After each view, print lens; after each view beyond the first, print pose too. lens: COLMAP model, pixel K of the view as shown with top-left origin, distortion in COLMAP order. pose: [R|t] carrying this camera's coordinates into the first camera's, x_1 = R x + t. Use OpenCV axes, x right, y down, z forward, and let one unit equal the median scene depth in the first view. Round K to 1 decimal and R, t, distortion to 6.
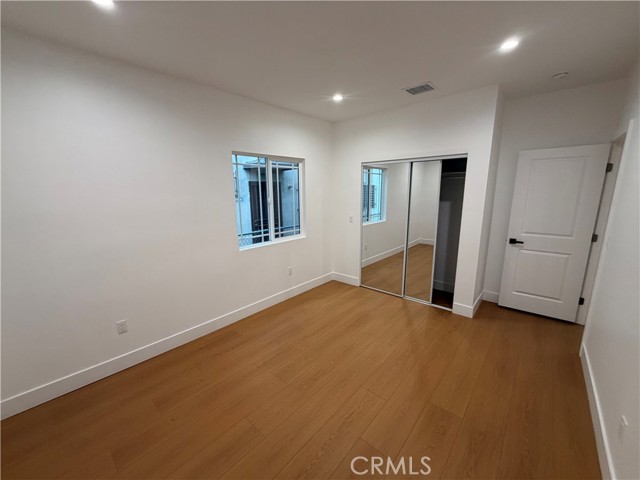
lens RADIAL K [[254.5, 0, 300.9], [0, 254.5, 246.5], [0, 0, 1]] dist [0.000071, 0.000051]
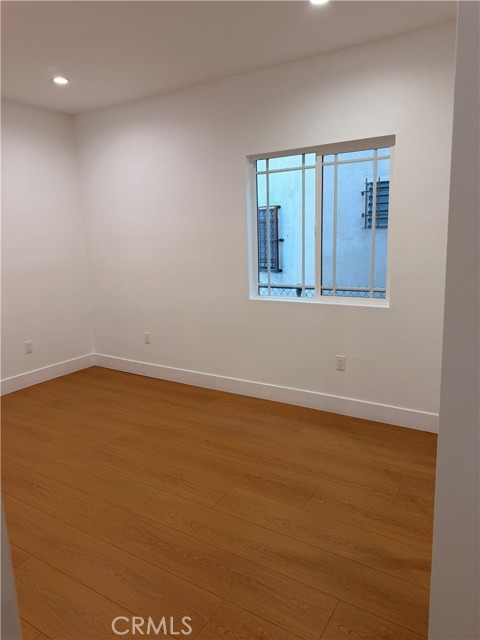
lens RADIAL K [[452.1, 0, 248.2], [0, 452.1, 317.1], [0, 0, 1]] dist [0.105772, -0.127867]
pose [[0.202713, 0.205064, -0.957526, 0.974952], [-0.175518, 0.969601, 0.170492, -0.148285], [0.963380, 0.133502, 0.232543, 0.715906]]
